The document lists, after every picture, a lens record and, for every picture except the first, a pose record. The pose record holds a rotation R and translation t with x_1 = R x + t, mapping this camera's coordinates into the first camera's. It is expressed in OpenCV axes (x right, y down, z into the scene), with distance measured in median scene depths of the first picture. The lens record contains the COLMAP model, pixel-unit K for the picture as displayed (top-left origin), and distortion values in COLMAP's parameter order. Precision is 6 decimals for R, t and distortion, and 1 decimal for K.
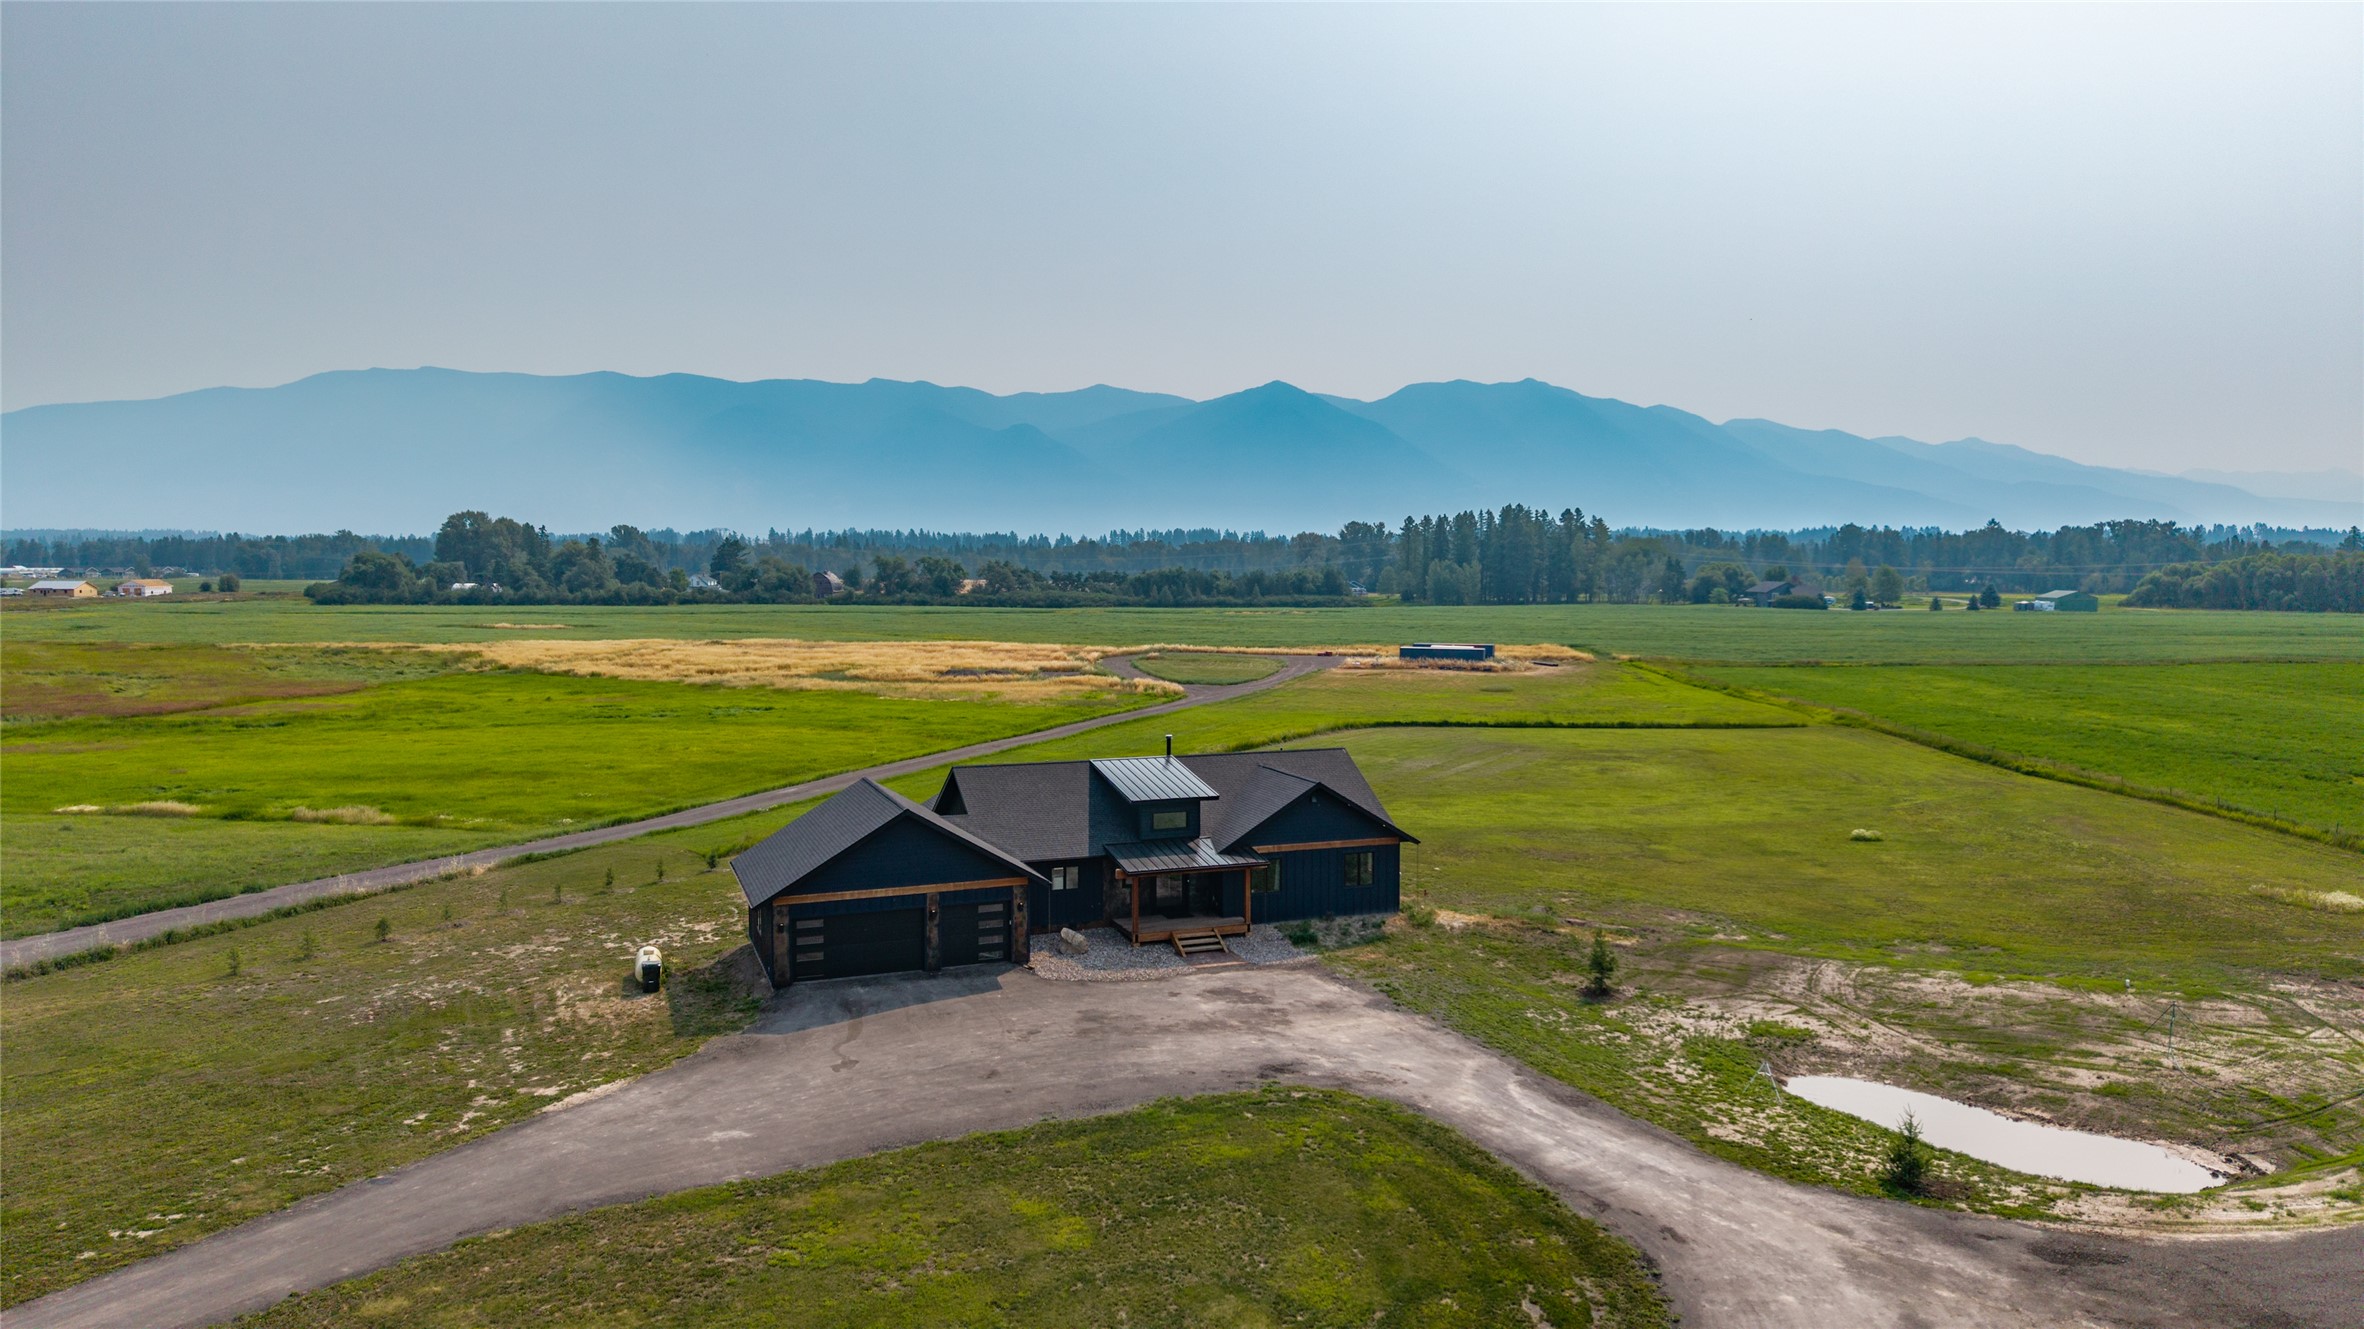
lens RADIAL K [[1571.3, 0, 1184.1], [0, 1571.3, 648.8], [0, 0, 1]] dist [0.039270, -0.050449]
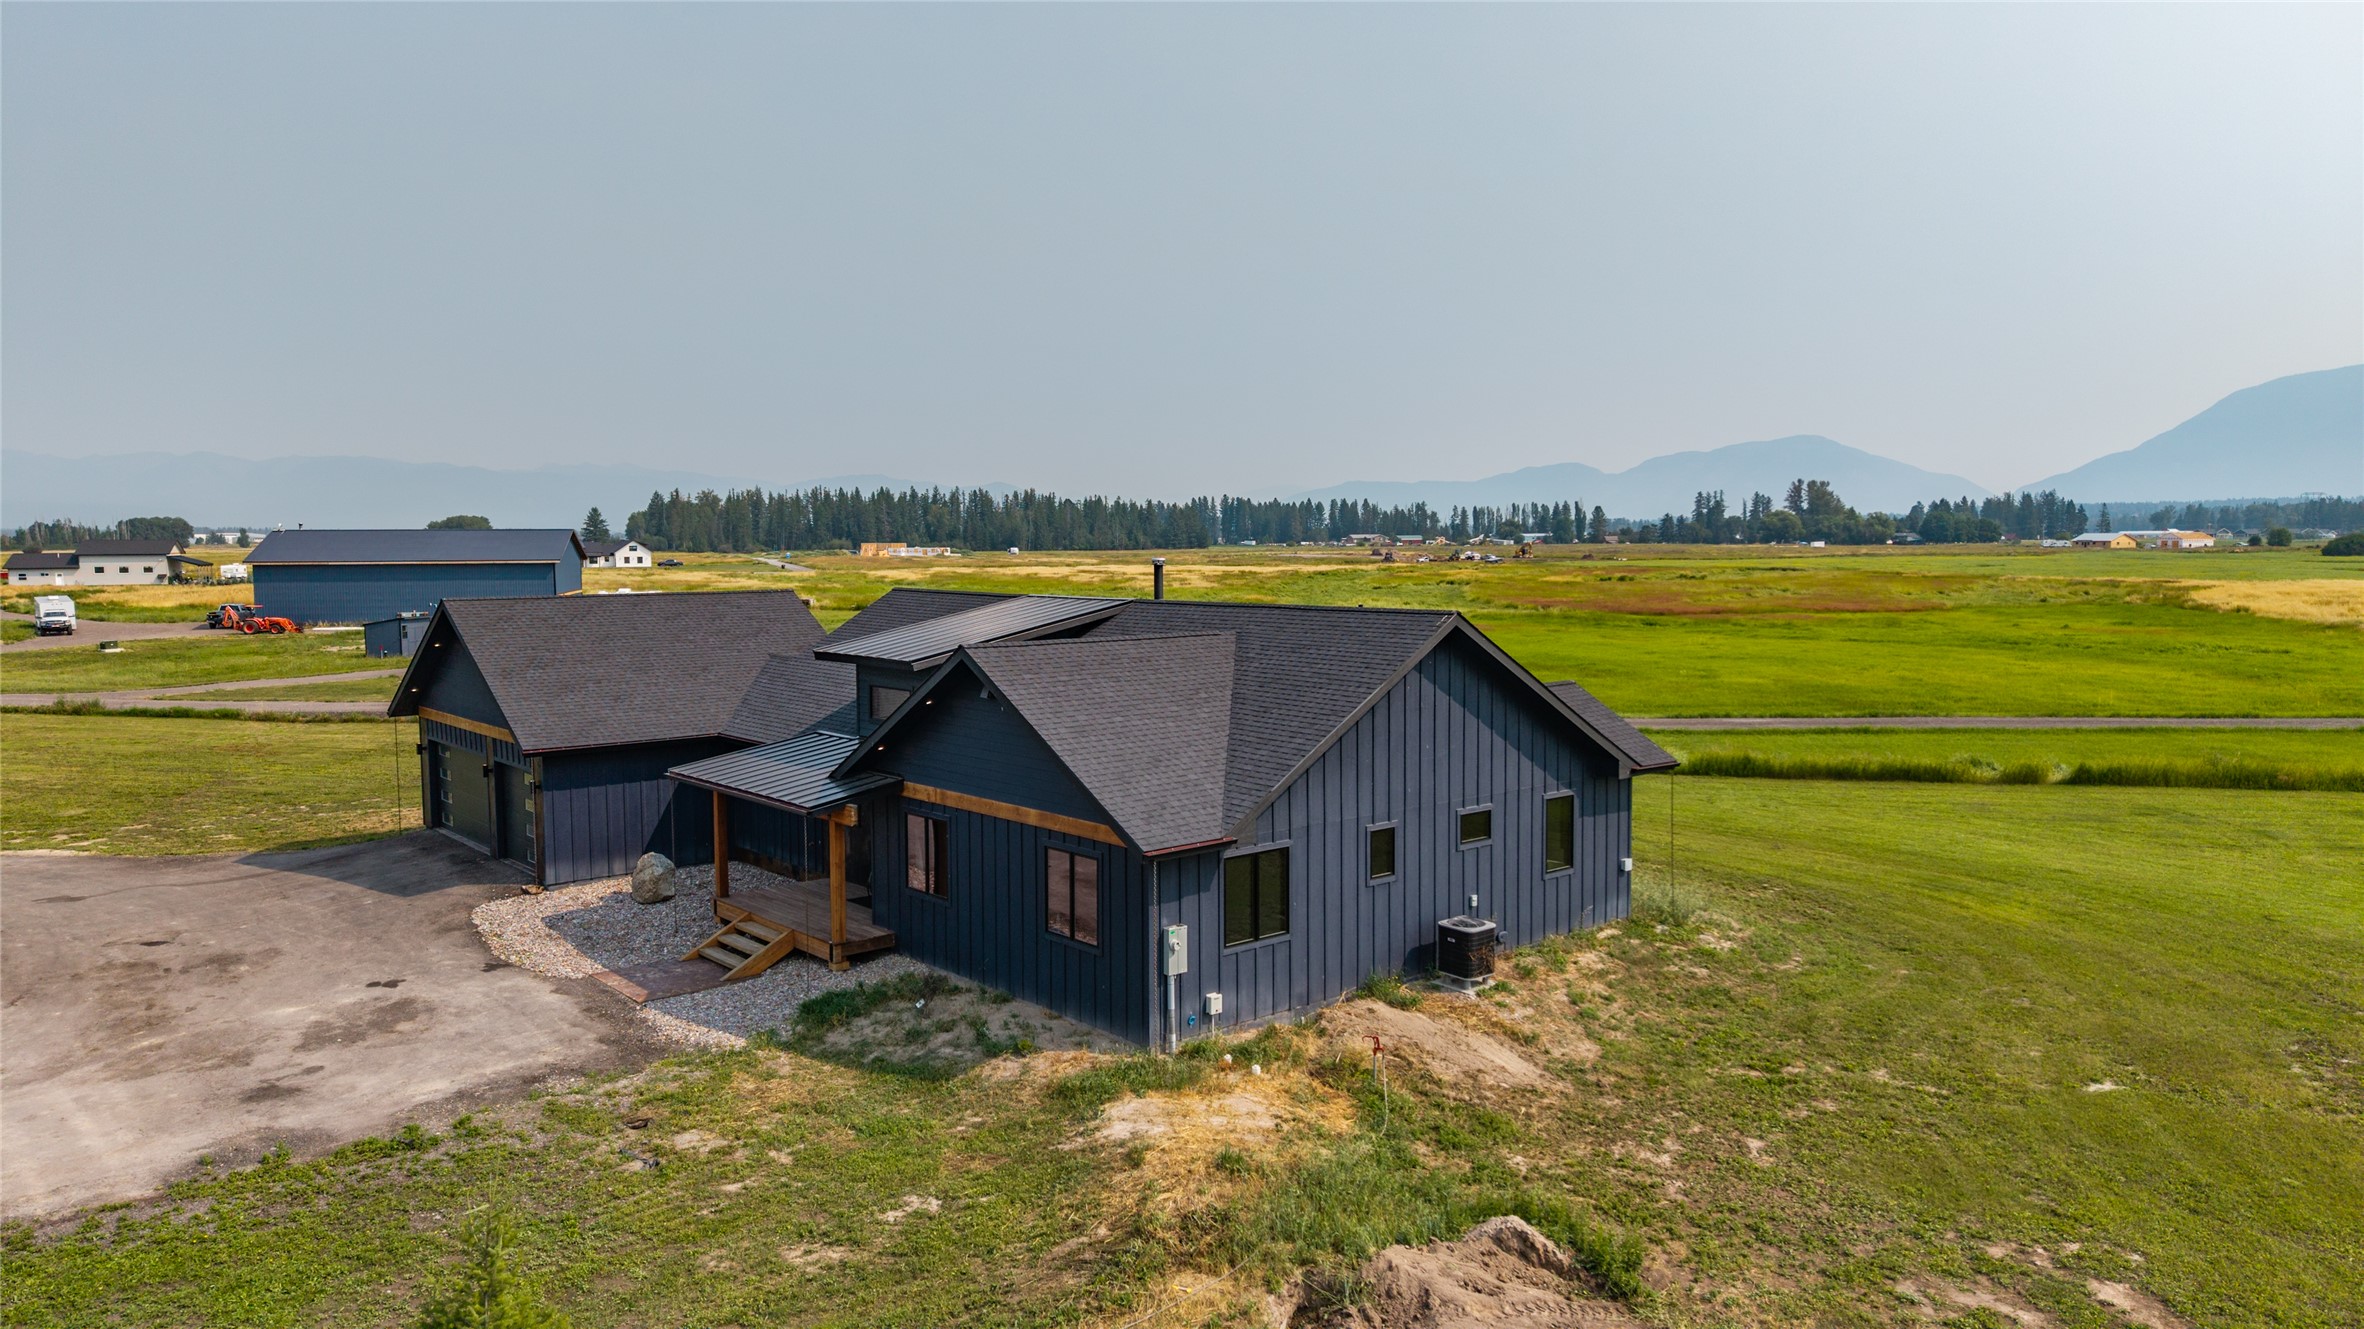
lens RADIAL K [[1571.3, 0, 1191.3], [0, 1571.3, 667.6], [0, 0, 1]] dist [0.039270, -0.050449]
pose [[0.337723, 0.075689, -0.938197, 0.325159], [-0.048062, 0.996848, 0.063119, 0.043595], [0.940018, 0.023775, 0.340296, 0.629421]]
